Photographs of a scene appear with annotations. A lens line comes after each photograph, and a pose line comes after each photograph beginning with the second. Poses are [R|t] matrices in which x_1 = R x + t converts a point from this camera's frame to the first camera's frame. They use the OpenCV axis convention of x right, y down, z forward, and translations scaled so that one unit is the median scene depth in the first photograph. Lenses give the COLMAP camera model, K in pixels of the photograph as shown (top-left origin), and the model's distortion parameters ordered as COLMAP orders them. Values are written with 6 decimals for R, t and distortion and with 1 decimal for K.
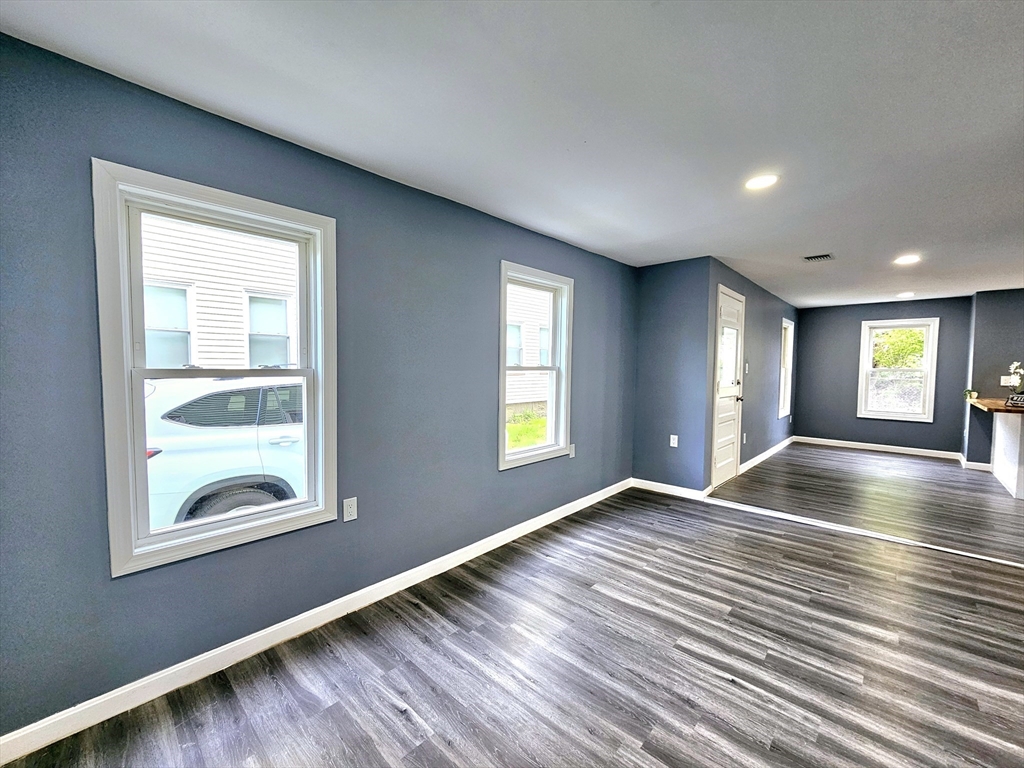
lens RADIAL K [[420.1, 0, 511.5], [0, 420.1, 386.1], [0, 0, 1]] dist [-0.004374, 0.002377]
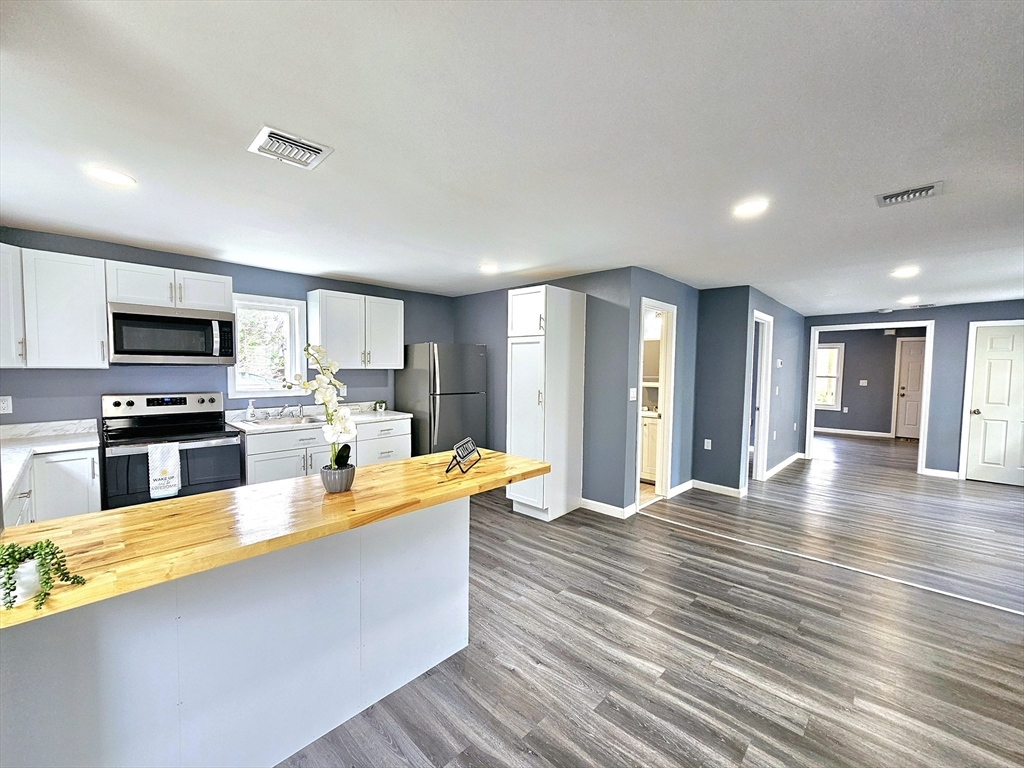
lens RADIAL K [[420.1, 0, 509.7], [0, 420.1, 389.4], [0, 0, 1]] dist [-0.004374, 0.002377]
pose [[-0.999705, -0.022674, 0.008726, 1.771445], [-0.021608, 0.993990, 0.107318, -0.143421], [-0.011107, 0.107097, -0.994186, 2.252176]]
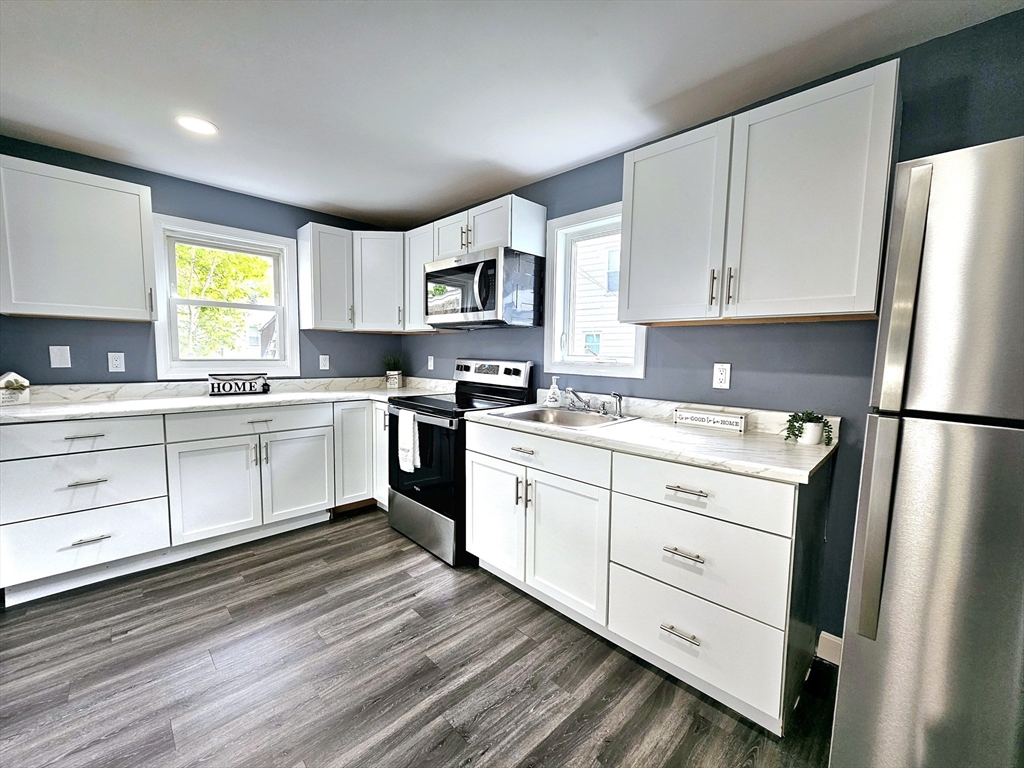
lens RADIAL K [[420.1, 0, 505.7], [0, 420.1, 388.4], [0, 0, 1]] dist [-0.004374, 0.002377]
pose [[0.043422, -0.098968, 0.994143, 1.714783], [0.034007, 0.994651, 0.097533, -0.011430], [-0.998478, 0.029573, 0.046555, 0.976925]]
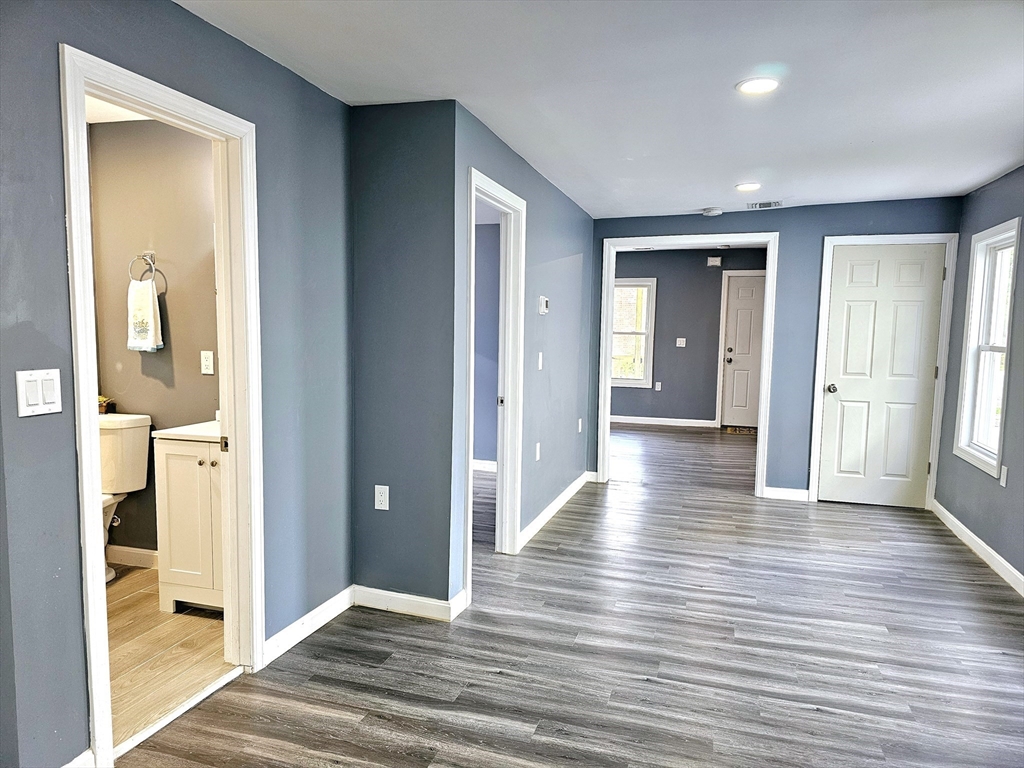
lens RADIAL K [[687.4, 0, 502.9], [0, 687.4, 389.0], [0, 0, 1]] dist [0.059976, -0.060386]
pose [[-0.904727, 0.016920, -0.425655, 1.257793], [-0.046164, 0.989432, 0.137452, -0.099148], [0.423483, 0.144007, -0.894385, 1.631072]]
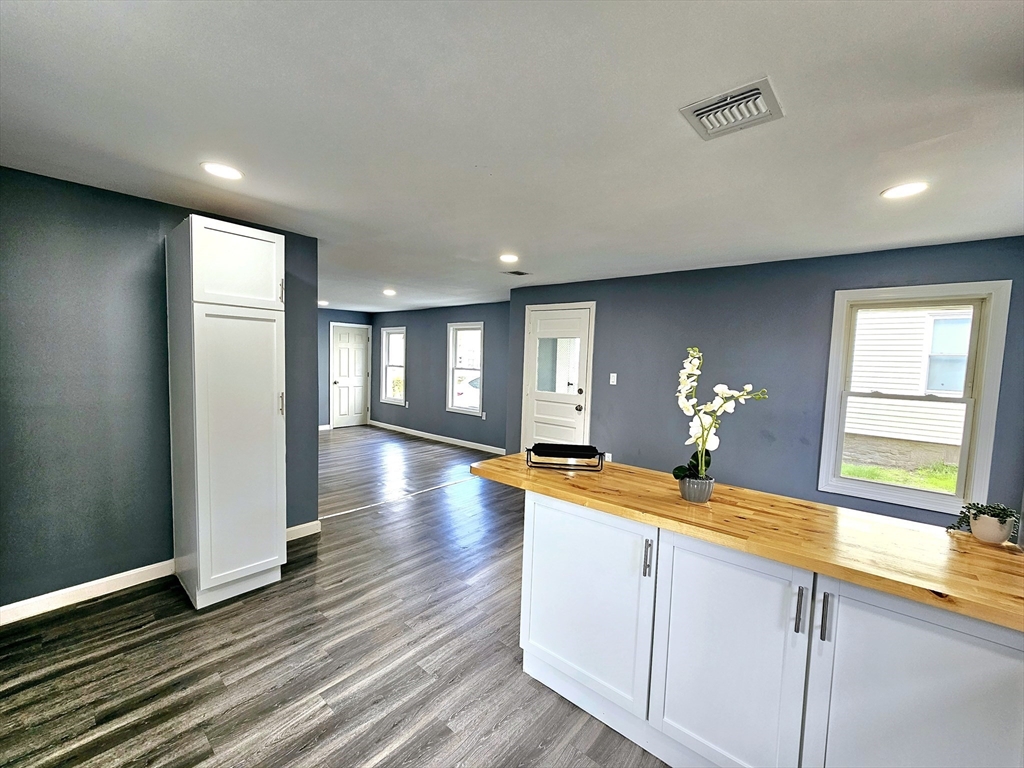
lens RADIAL K [[420.1, 0, 507.7], [0, 420.1, 391.5], [0, 0, 1]] dist [-0.004374, 0.002377]
pose [[0.033794, 0.066436, -0.997218, 2.597428], [-0.082647, 0.994557, 0.063457, -0.098211], [0.996006, 0.080272, 0.039100, 1.367389]]
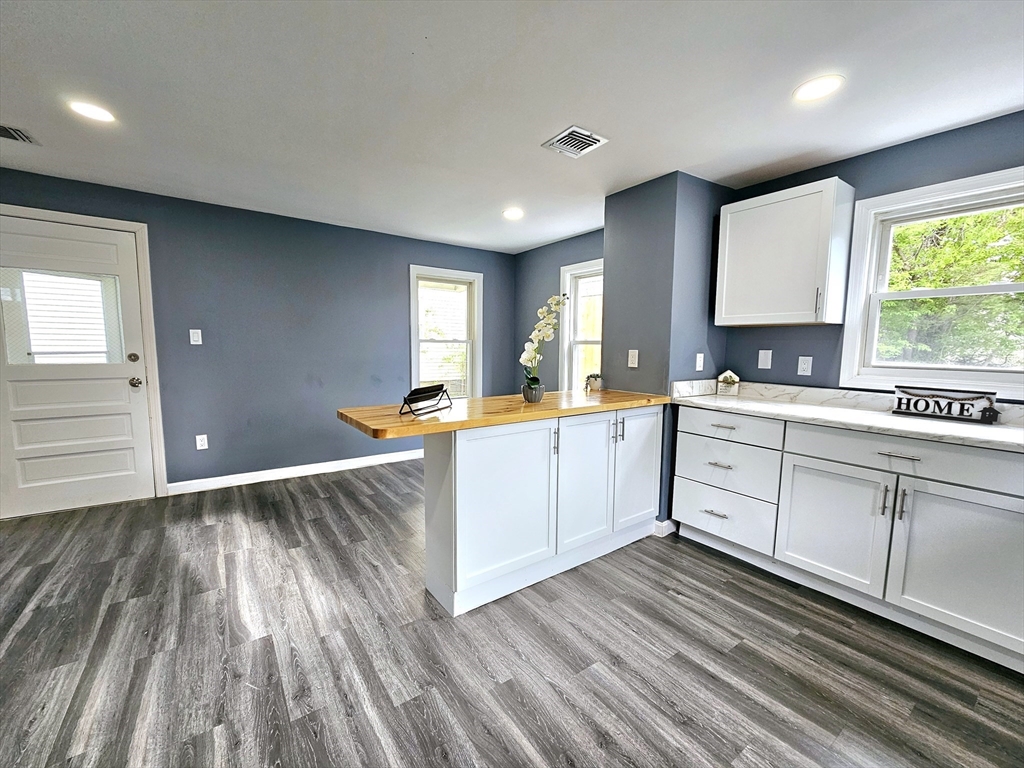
lens RADIAL K [[420.1, 0, 509.3], [0, 420.1, 390.8], [0, 0, 1]] dist [-0.004374, 0.002377]
pose [[0.980213, 0.019910, -0.196941, 2.141697], [-0.009012, 0.998386, 0.056078, 0.001307], [0.197739, -0.053194, 0.978810, 0.819533]]
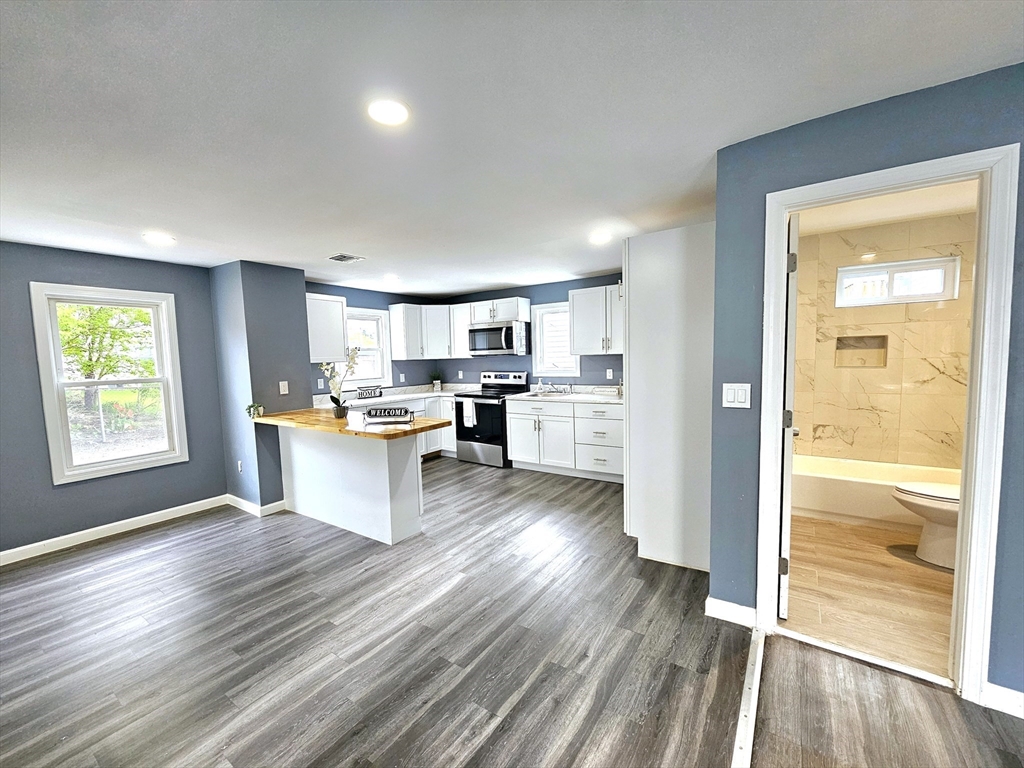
lens RADIAL K [[420.1, 0, 506.6], [0, 420.1, 388.2], [0, 0, 1]] dist [-0.004374, 0.002377]
pose [[-0.148062, -0.083949, 0.985409, 0.707429], [0.078123, 0.992284, 0.096273, -0.099308], [-0.985888, 0.091237, -0.140362, 1.346295]]
